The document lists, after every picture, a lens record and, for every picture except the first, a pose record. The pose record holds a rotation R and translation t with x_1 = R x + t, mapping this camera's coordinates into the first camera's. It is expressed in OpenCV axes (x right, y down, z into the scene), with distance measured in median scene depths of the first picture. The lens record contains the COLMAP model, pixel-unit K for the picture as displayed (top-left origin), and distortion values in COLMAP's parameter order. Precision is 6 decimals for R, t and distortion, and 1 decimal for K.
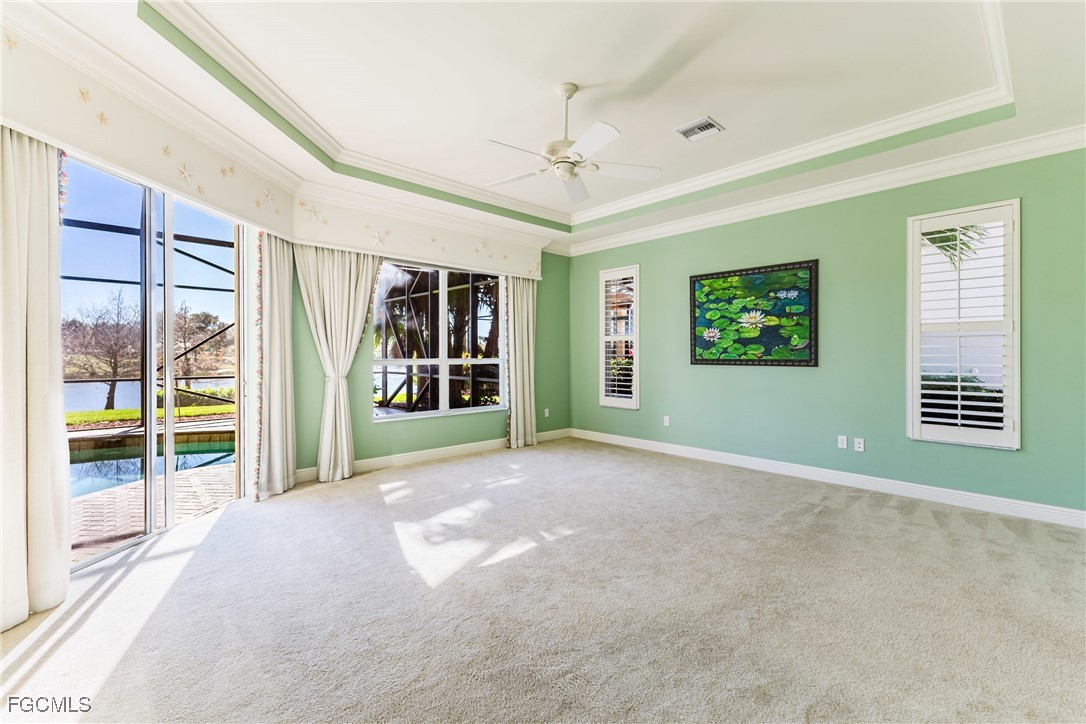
lens RADIAL K [[464.7, 0, 546.2], [0, 464.7, 355.4], [0, 0, 1]] dist [0.009072, -0.002805]
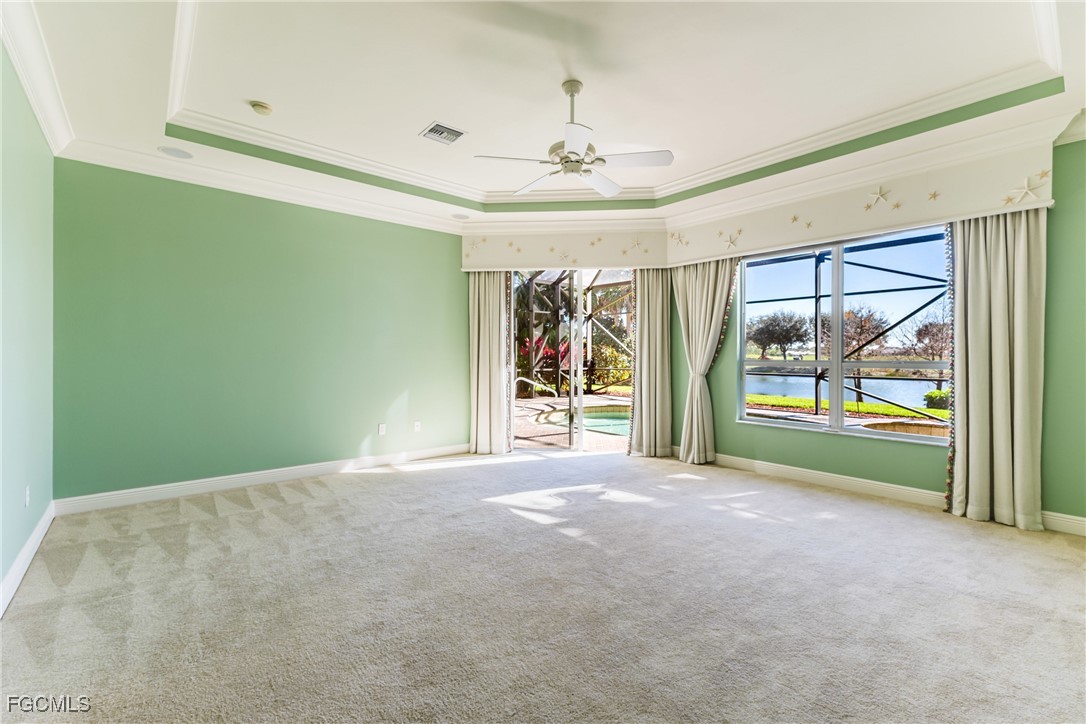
lens RADIAL K [[464.7, 0, 547.1], [0, 464.7, 358.1], [0, 0, 1]] dist [0.009072, -0.002805]
pose [[-0.030412, 0.005148, -0.999524, 0.667087], [-0.002962, 0.999982, 0.005241, 0.000590], [0.999533, 0.003120, -0.030396, 0.626752]]
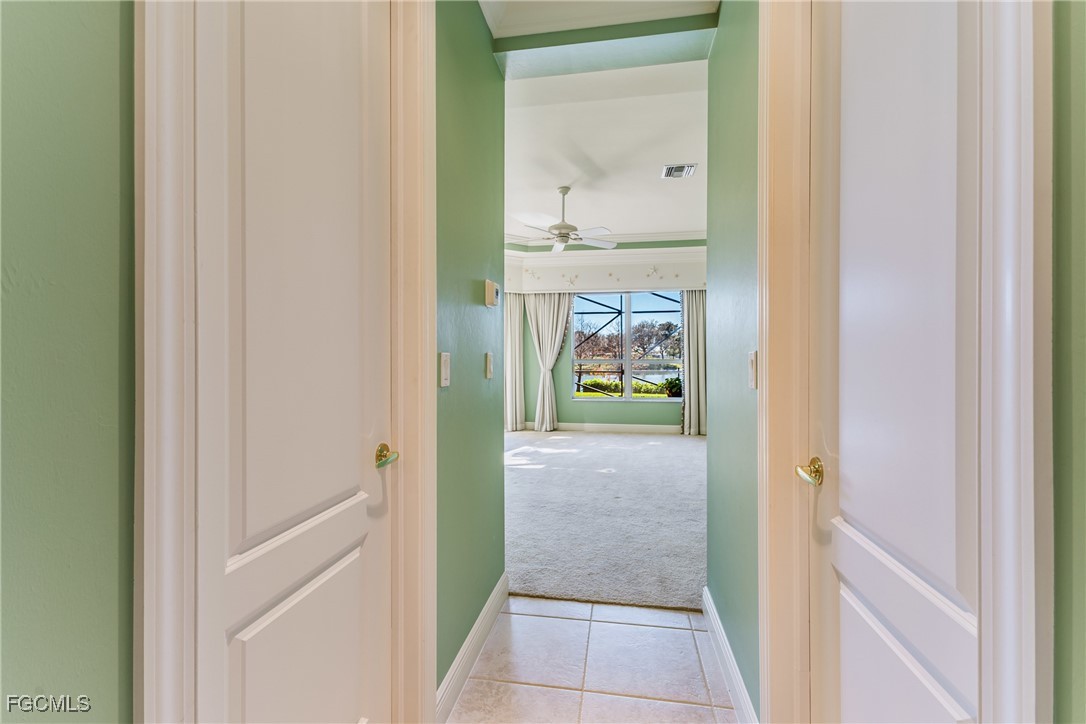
lens RADIAL K [[464.7, 0, 548.4], [0, 464.7, 359.8], [0, 0, 1]] dist [0.009072, -0.002805]
pose [[0.620420, 0.003582, -0.784262, 0.807132], [0.001274, 0.999984, 0.005575, 0.000819], [0.784269, -0.004458, 0.620405, -0.021441]]
